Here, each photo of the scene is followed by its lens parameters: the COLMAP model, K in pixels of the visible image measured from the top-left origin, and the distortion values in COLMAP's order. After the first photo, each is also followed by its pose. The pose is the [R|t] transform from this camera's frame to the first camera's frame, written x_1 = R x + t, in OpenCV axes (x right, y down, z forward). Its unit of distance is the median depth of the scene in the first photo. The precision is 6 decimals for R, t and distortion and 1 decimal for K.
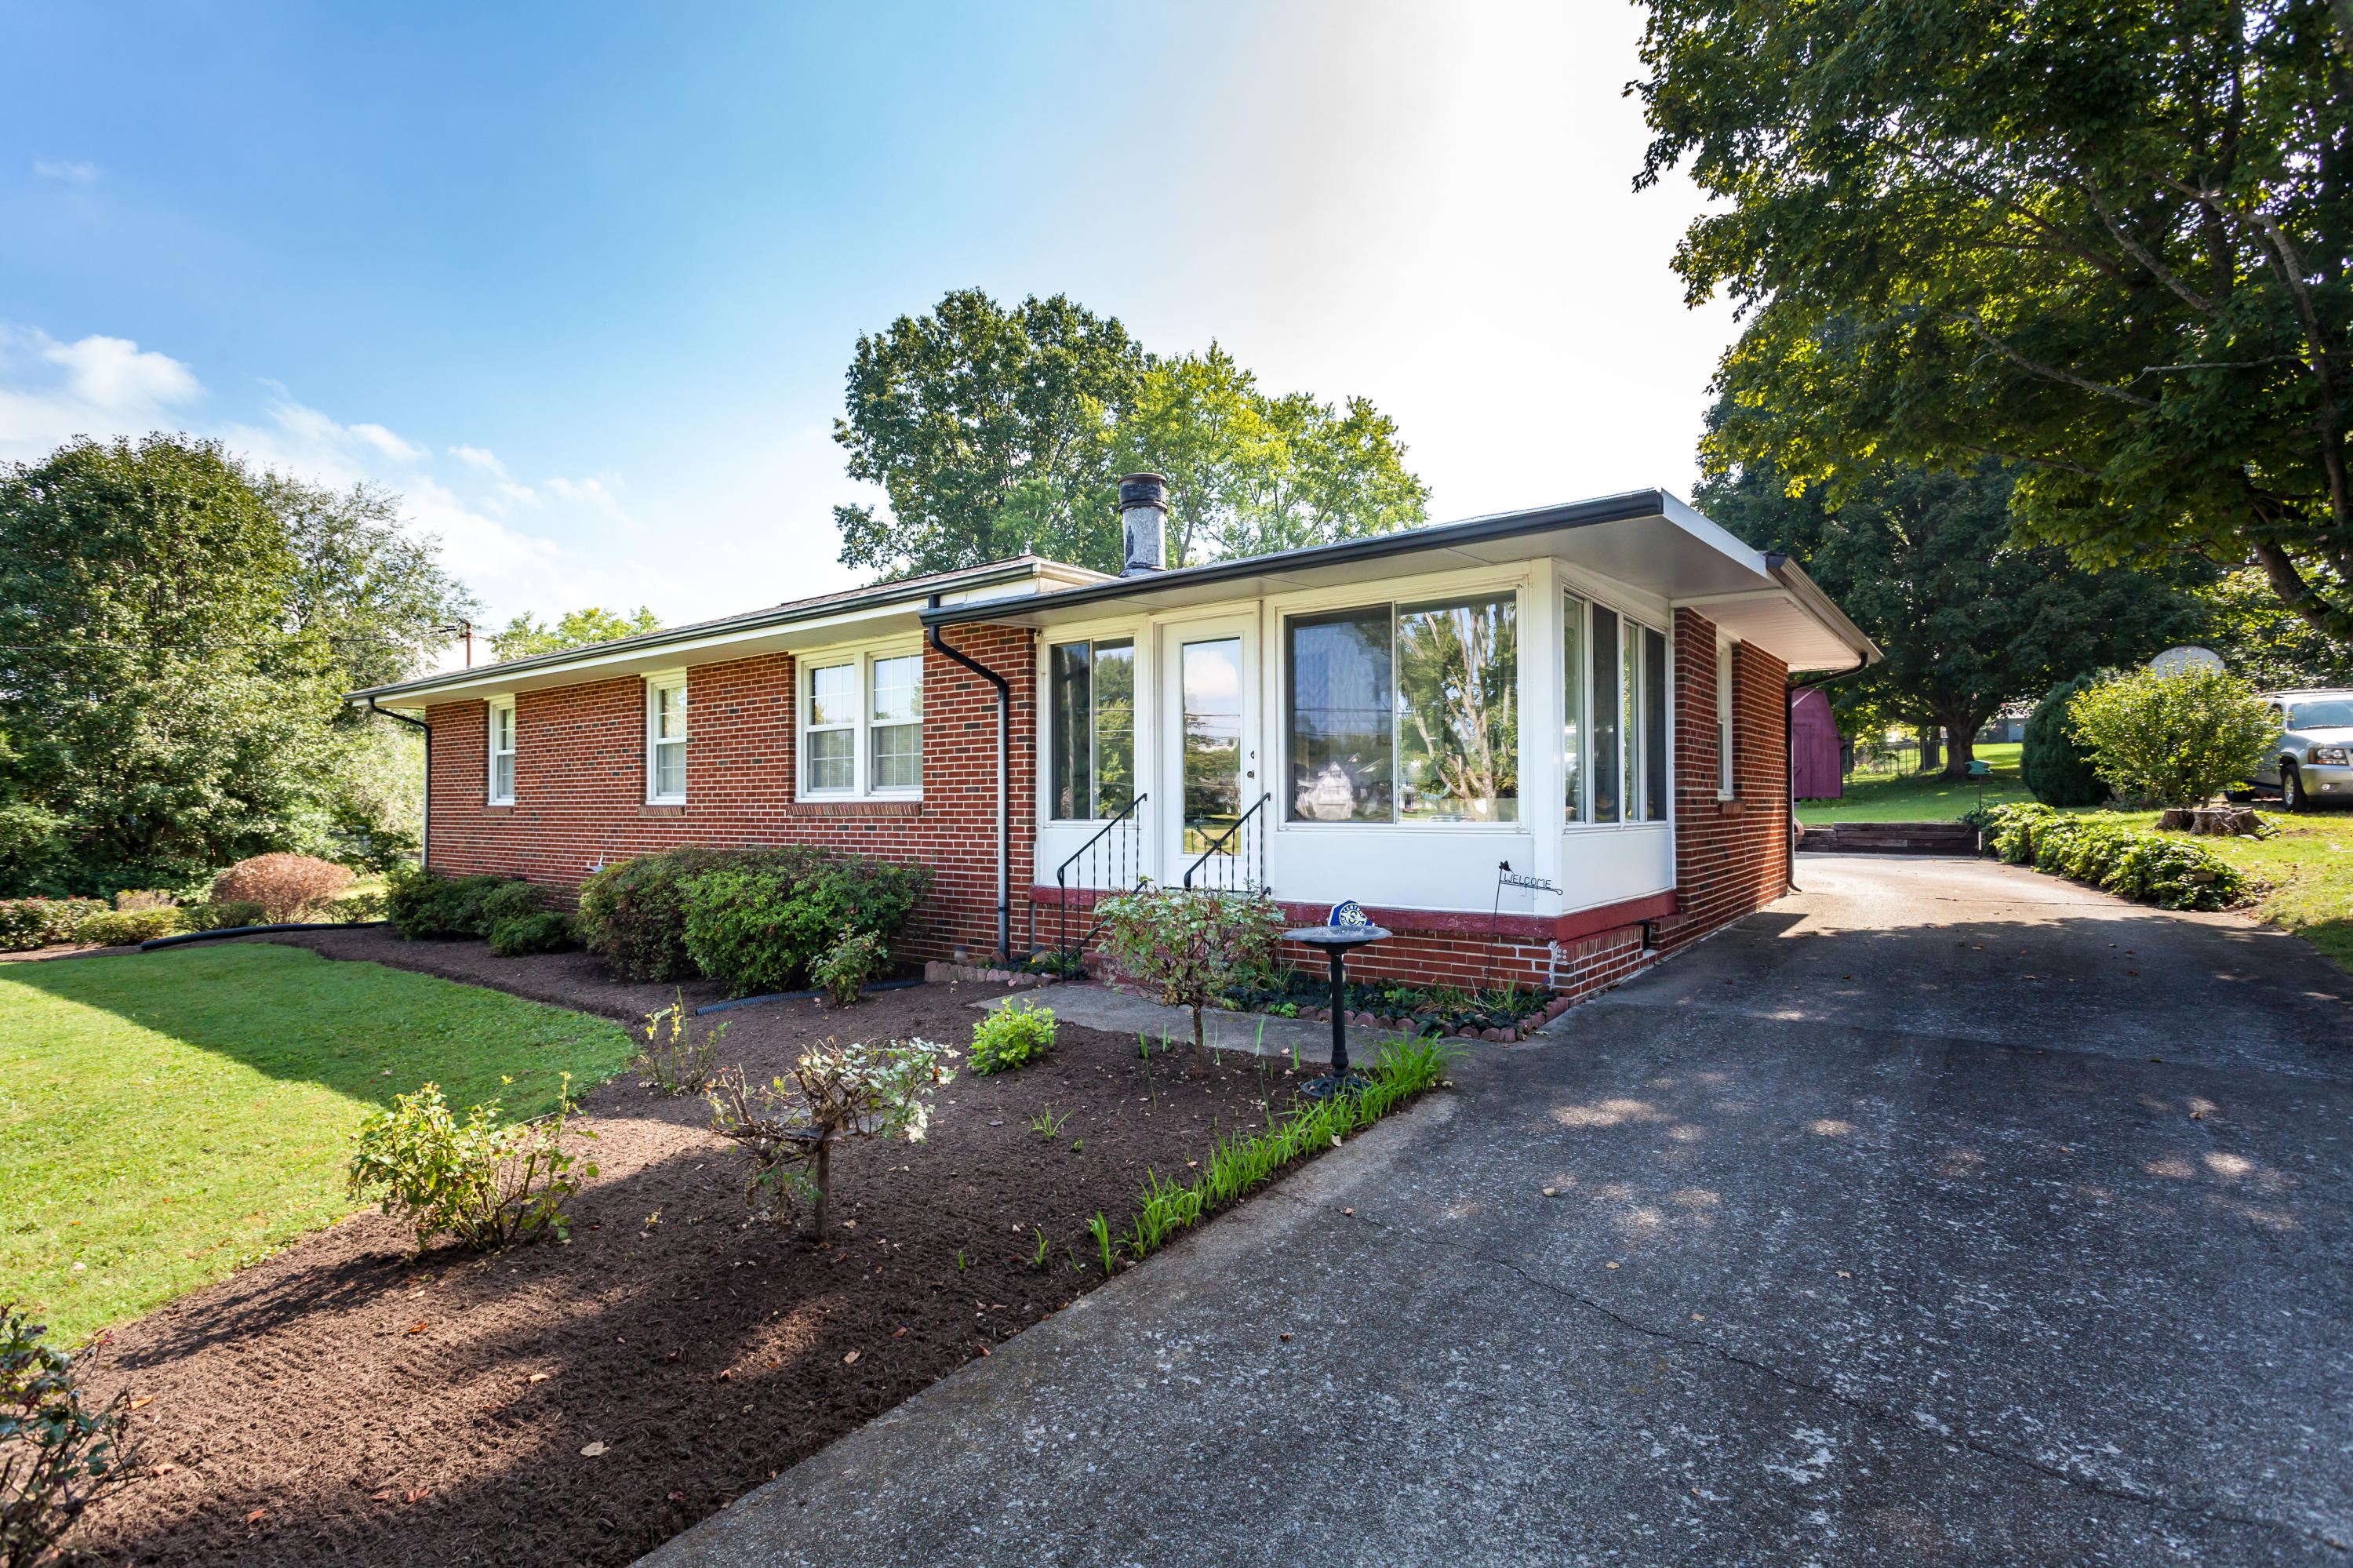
lens RADIAL K [[1118.5, 0, 1182.8], [0, 1118.5, 786.1], [0, 0, 1]] dist [-0.001652, 0.001403]
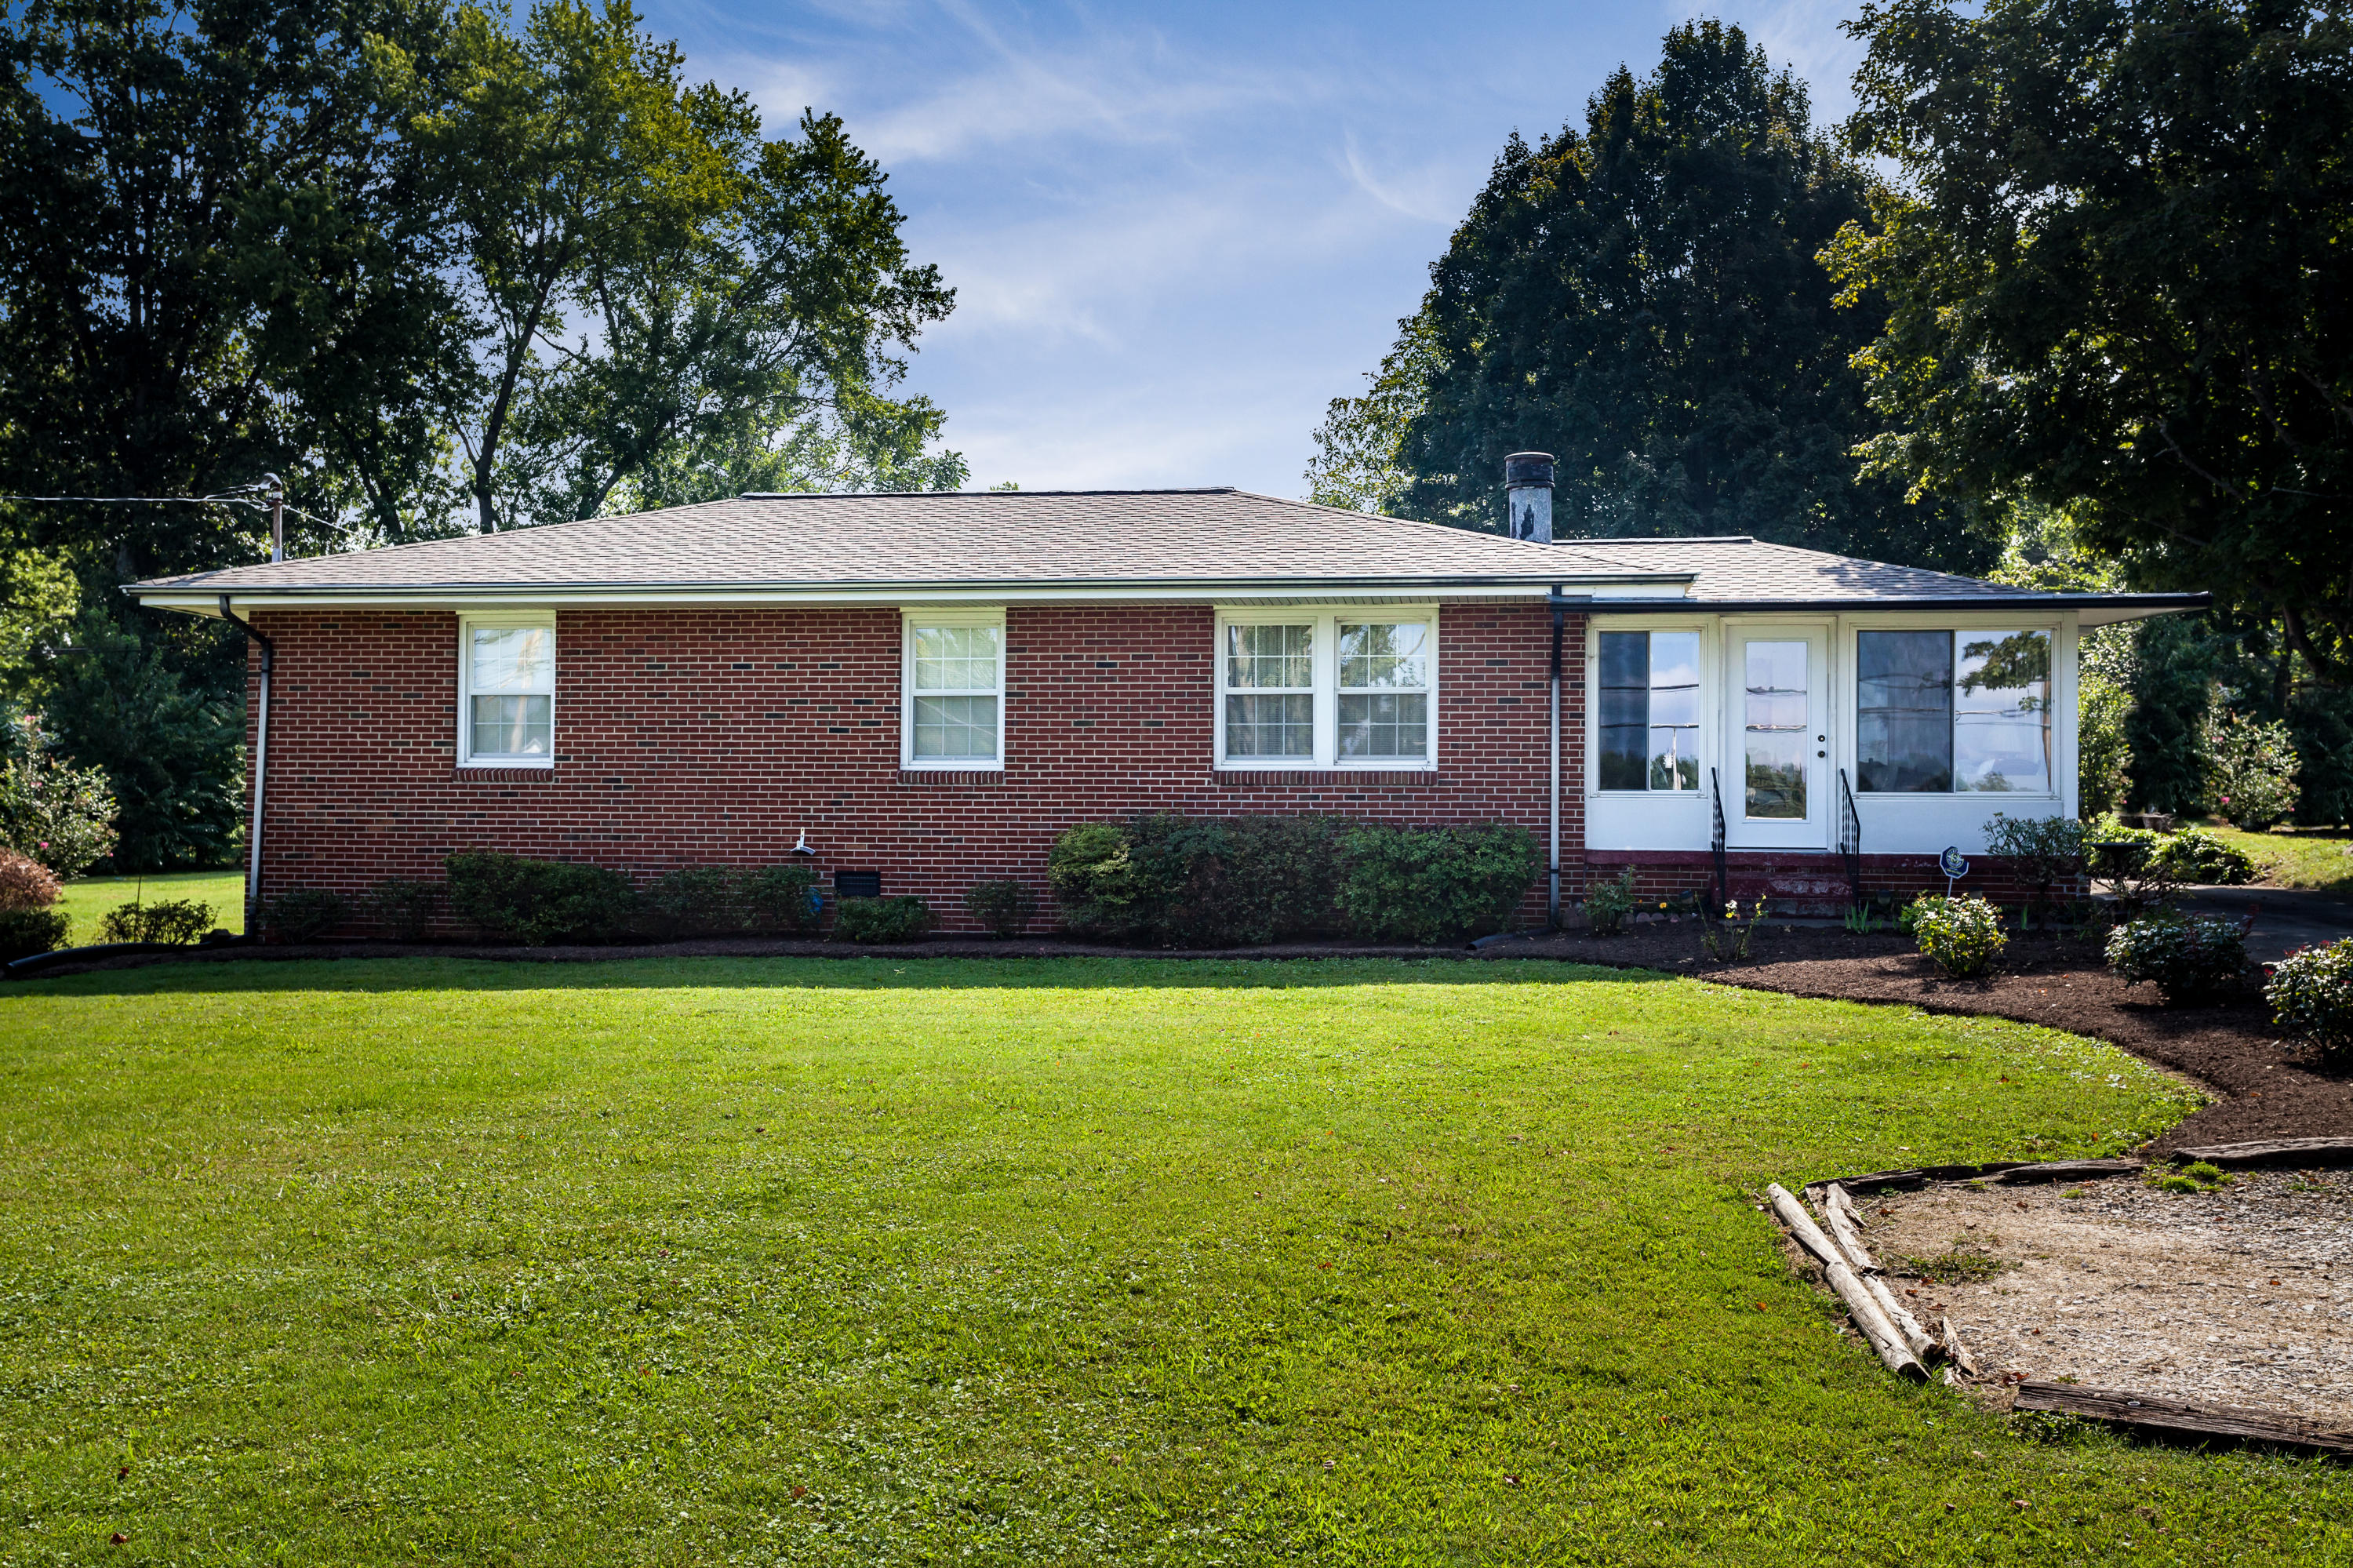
lens RADIAL K [[2316.7, 0, 1176.5], [0, 2316.7, 780.6], [0, 0, 1]] dist [0.013427, 0.000000]
pose [[0.867917, 0.025588, 0.496049, -0.387967], [-0.021042, 0.999670, -0.014751, 0.015268], [-0.496263, 0.002364, 0.868169, -0.187102]]
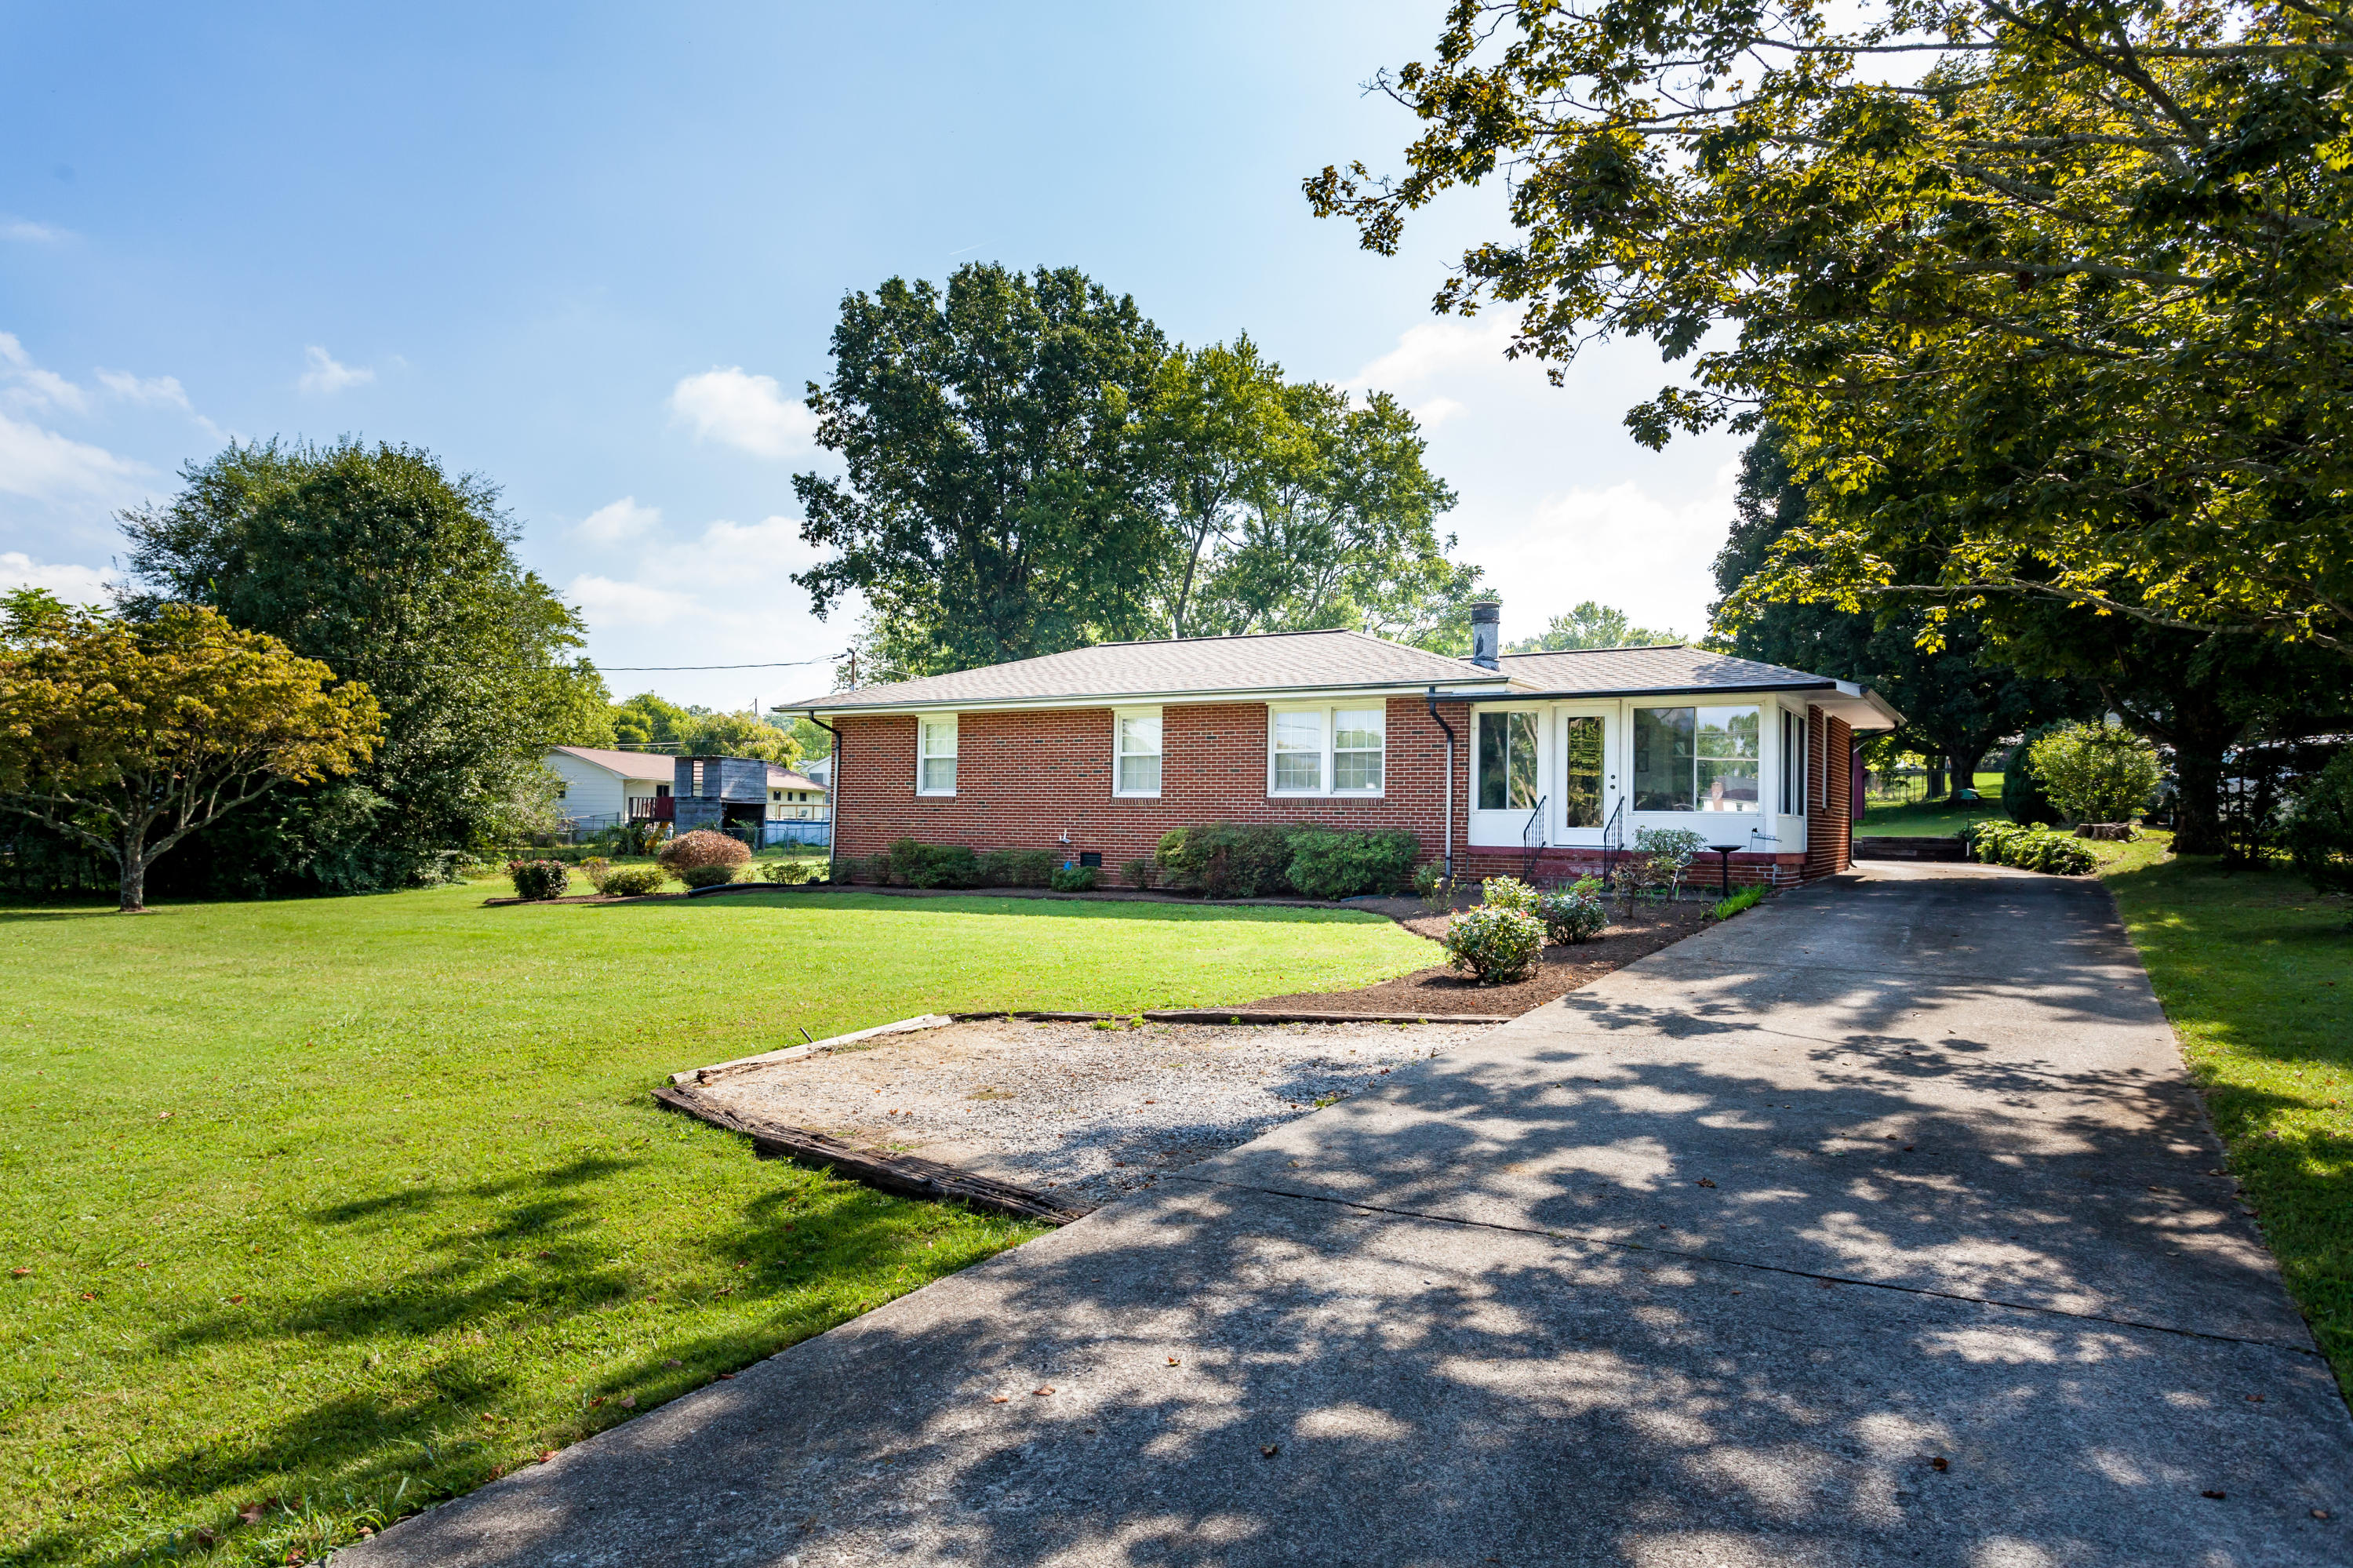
lens RADIAL K [[1472.2, 0, 1172.4], [0, 1472.2, 785.6], [0, 0, 1]] dist [-0.009615, -0.001705]
pose [[0.993838, 0.024140, 0.108178, -0.208820], [-0.023027, 0.999668, -0.011521, 0.007452], [-0.108420, 0.008959, 0.994065, -0.316135]]
